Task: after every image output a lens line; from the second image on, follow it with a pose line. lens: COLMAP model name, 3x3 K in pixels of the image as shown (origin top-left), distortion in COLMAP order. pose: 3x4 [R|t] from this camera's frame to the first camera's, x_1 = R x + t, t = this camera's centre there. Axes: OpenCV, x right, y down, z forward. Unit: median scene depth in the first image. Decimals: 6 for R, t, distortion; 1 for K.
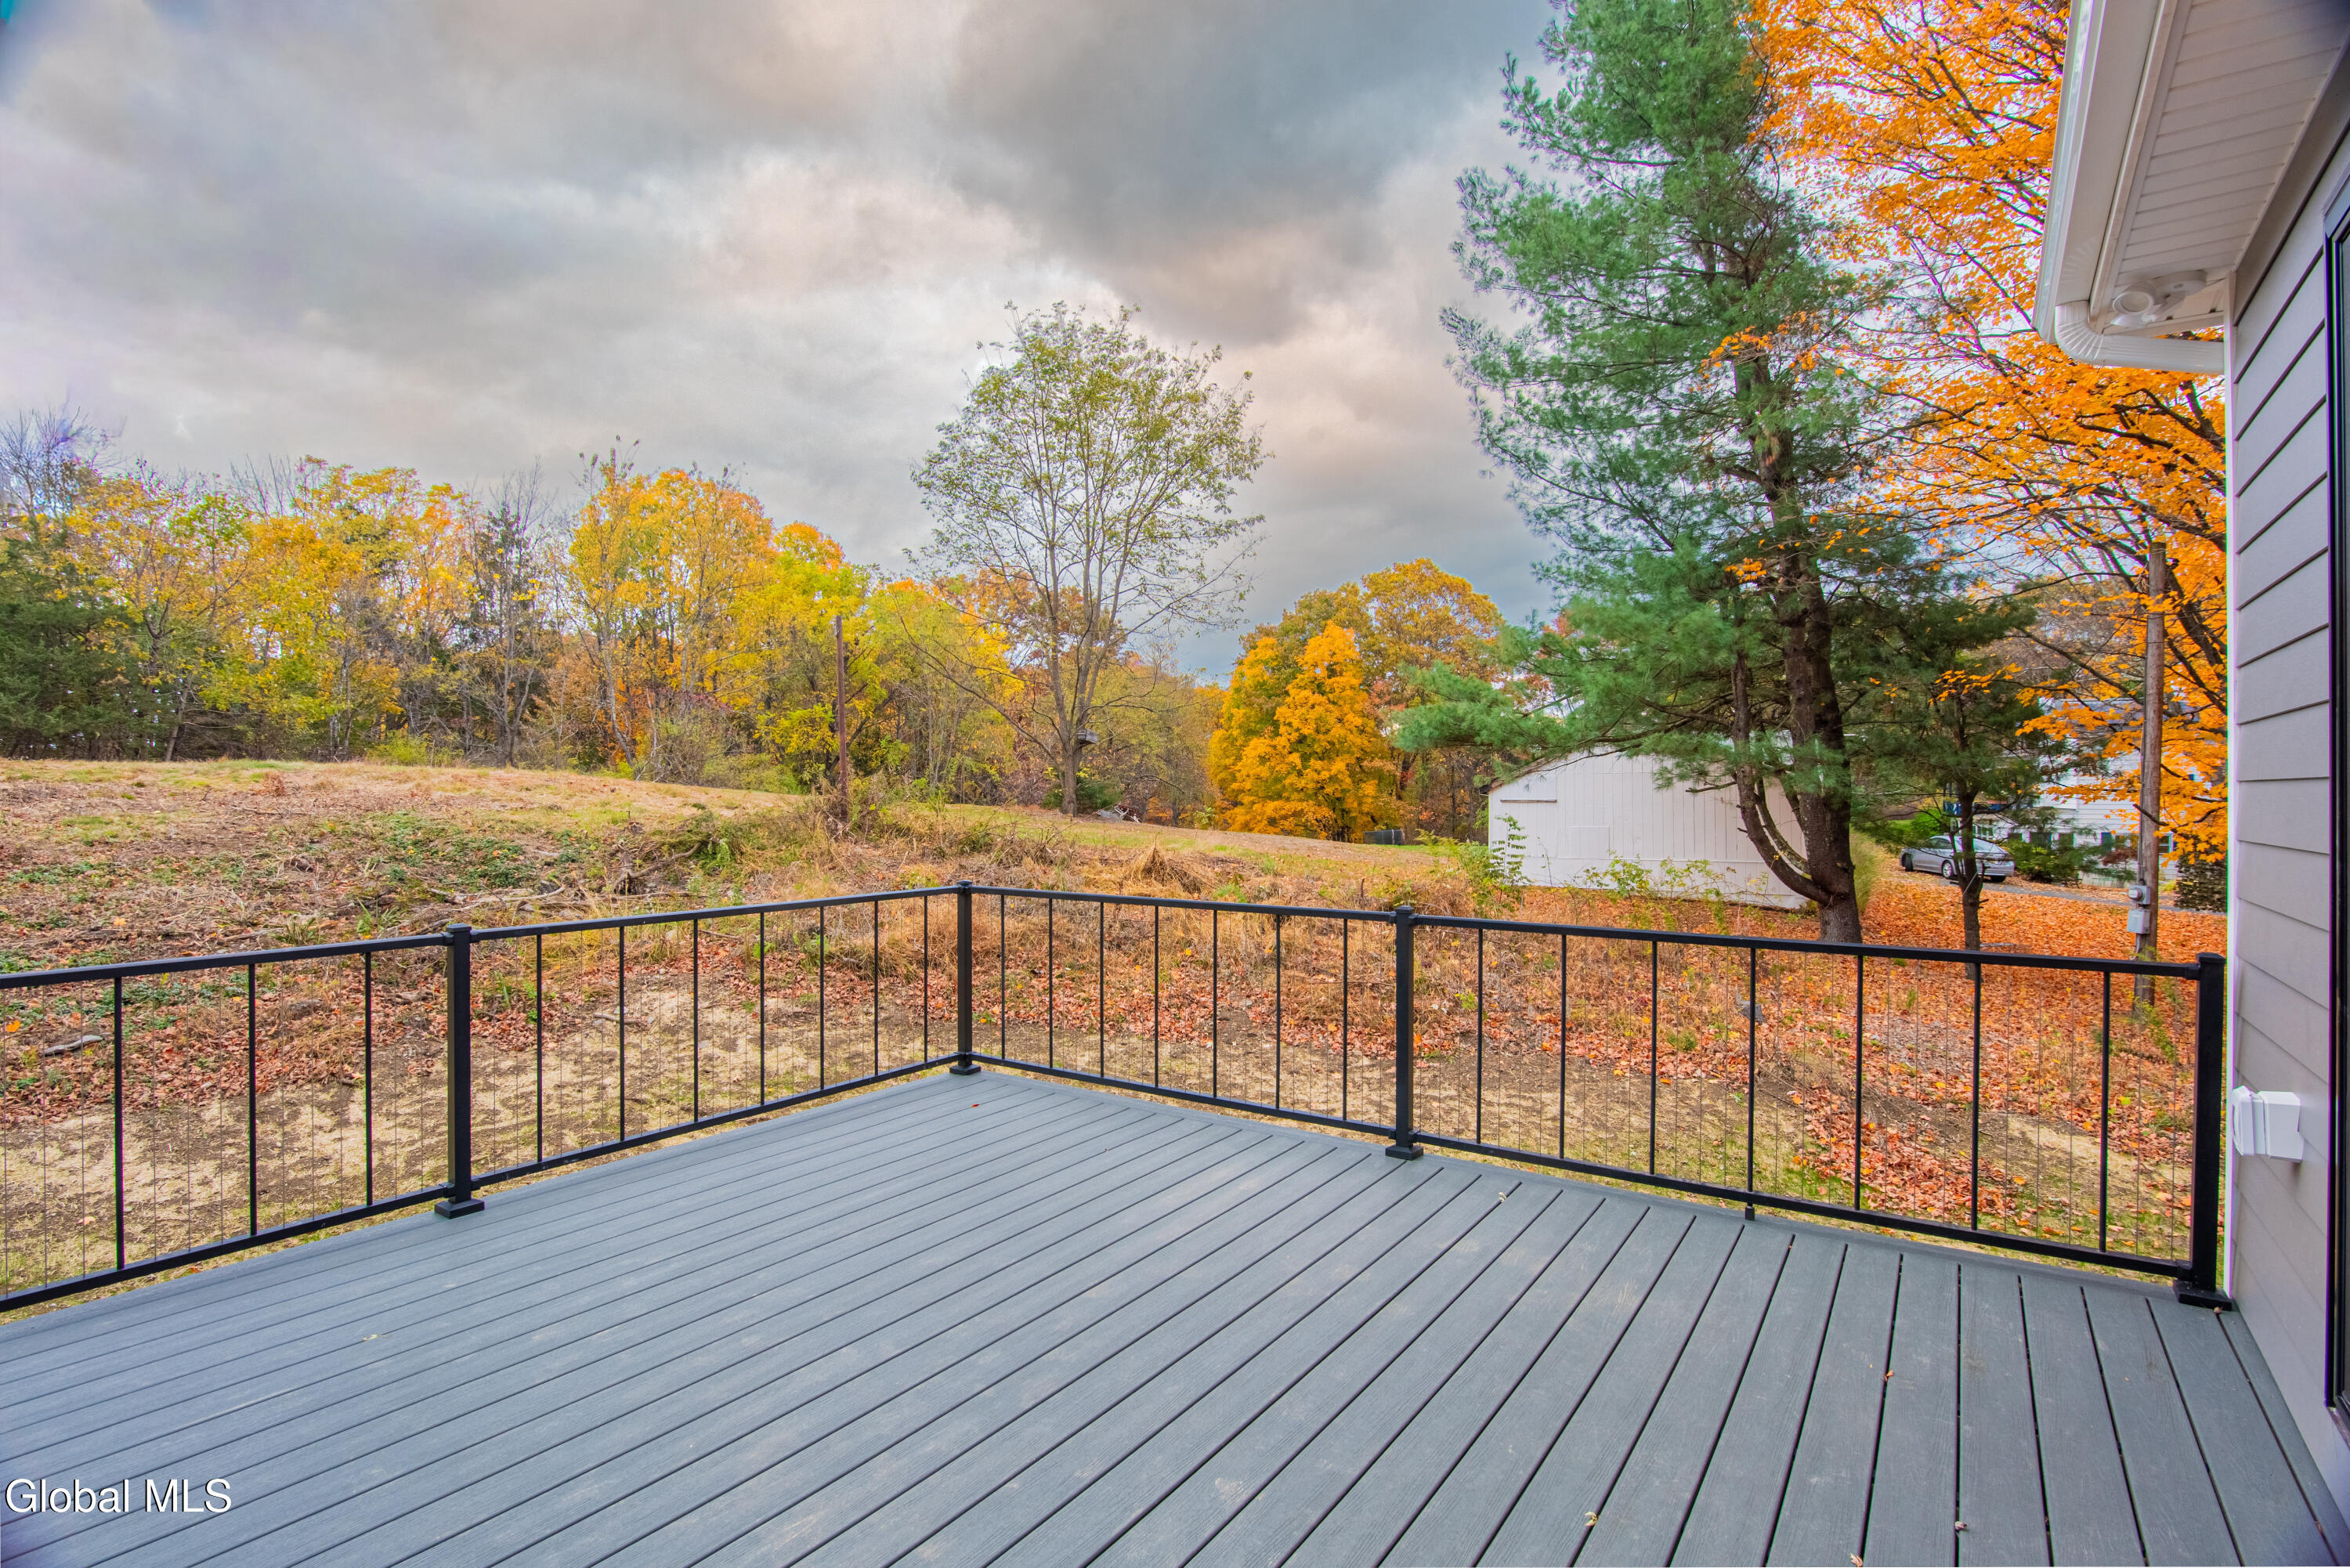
lens RADIAL K [[1135.7, 0, 1175.9], [0, 1135.7, 793.7], [0, 0, 1]] dist [0.001016, 0.000432]
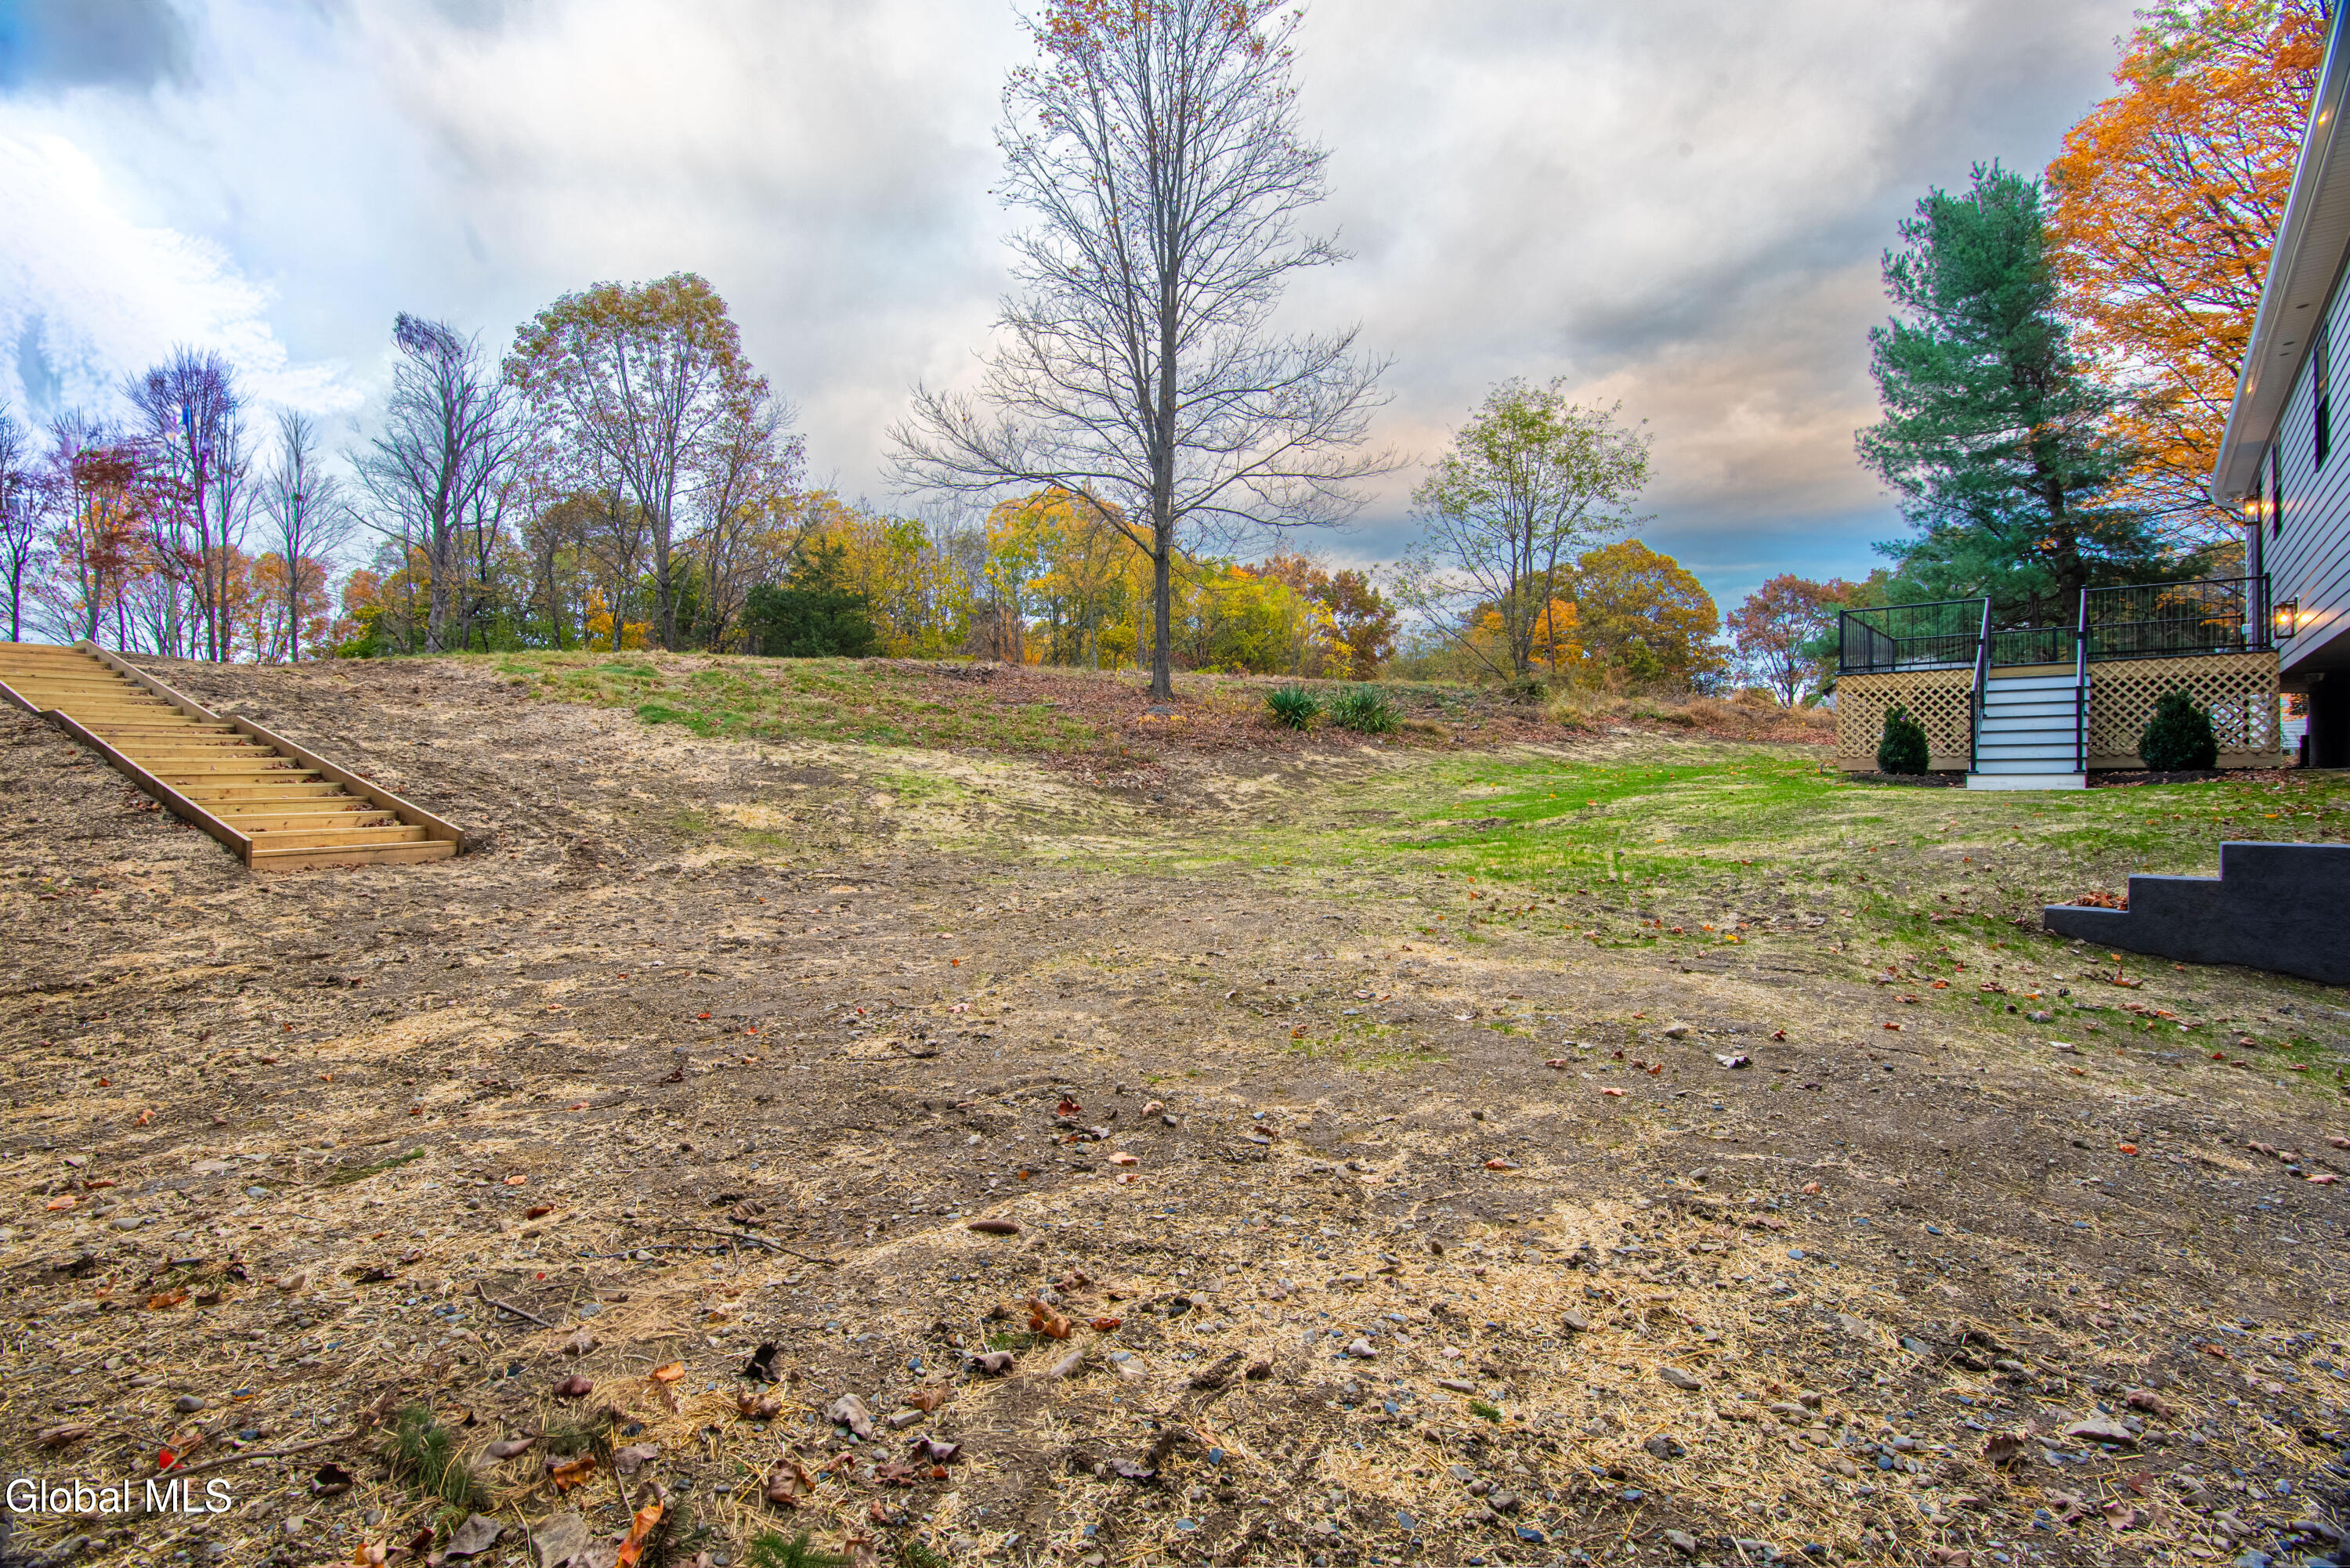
lens RADIAL K [[1135.7, 0, 1174.2], [0, 1135.7, 779.1], [0, 0, 1]] dist [0.001016, 0.000432]
pose [[0.996362, -0.005233, -0.085063, -0.690836], [0.005043, 0.999984, -0.002438, 0.169119], [0.085075, 0.002000, 0.996373, -0.886645]]
